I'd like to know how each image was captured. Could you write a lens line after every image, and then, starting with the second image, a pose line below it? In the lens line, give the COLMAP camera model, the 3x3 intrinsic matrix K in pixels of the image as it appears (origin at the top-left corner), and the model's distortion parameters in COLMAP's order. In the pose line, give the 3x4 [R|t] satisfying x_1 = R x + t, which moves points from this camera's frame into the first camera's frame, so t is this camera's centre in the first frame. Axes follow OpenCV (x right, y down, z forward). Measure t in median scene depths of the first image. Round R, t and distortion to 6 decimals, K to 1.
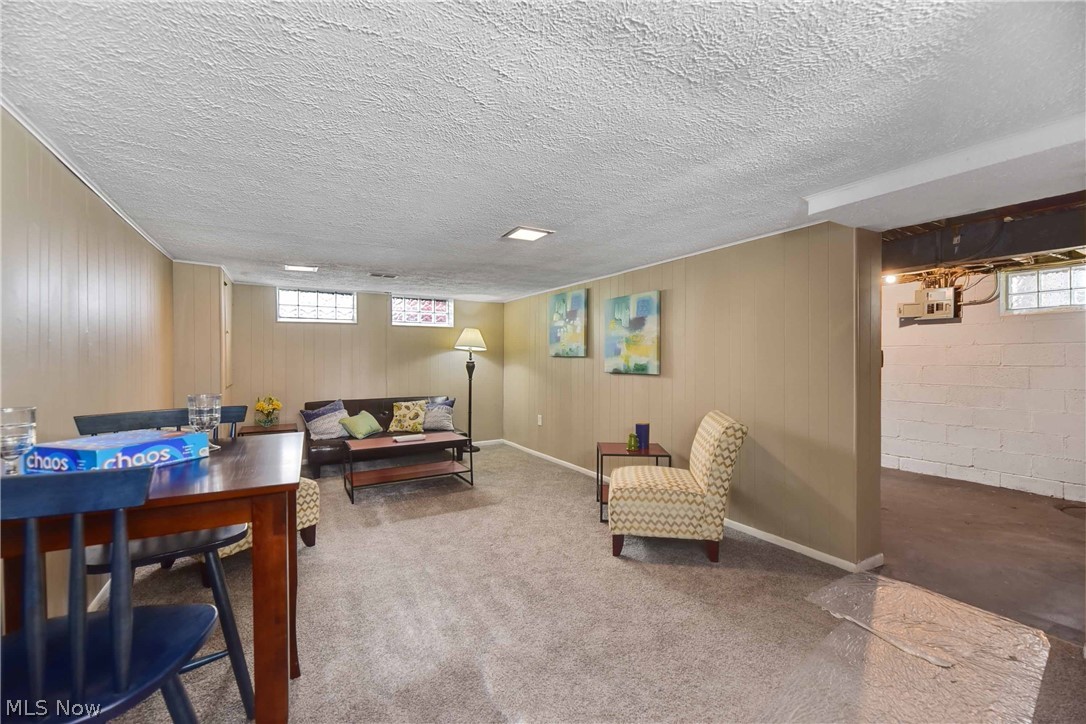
lens RADIAL K [[444.1, 0, 536.1], [0, 444.1, 362.2], [0, 0, 1]] dist [0.001449, 0.000647]
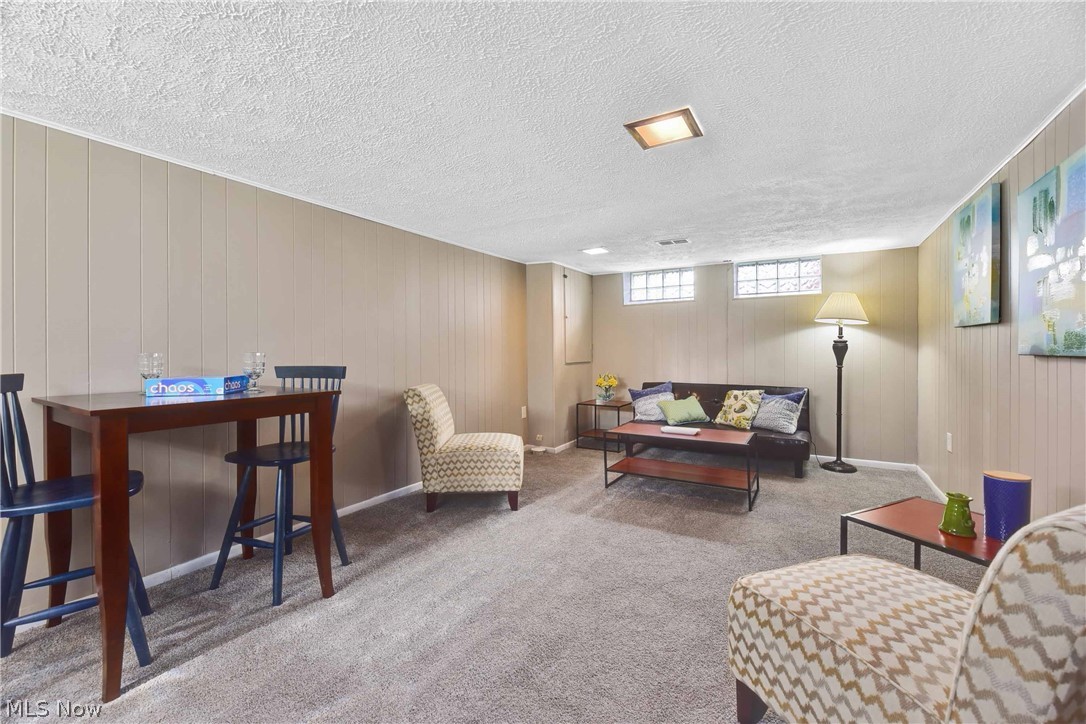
lens RADIAL K [[444.1, 0, 553.5], [0, 444.1, 349.3], [0, 0, 1]] dist [0.001449, 0.000647]
pose [[0.503079, 0.000001, -0.864240, 0.254695], [-0.003243, 0.999993, -0.001886, 0.016744], [0.864234, 0.003752, 0.503076, 0.300224]]
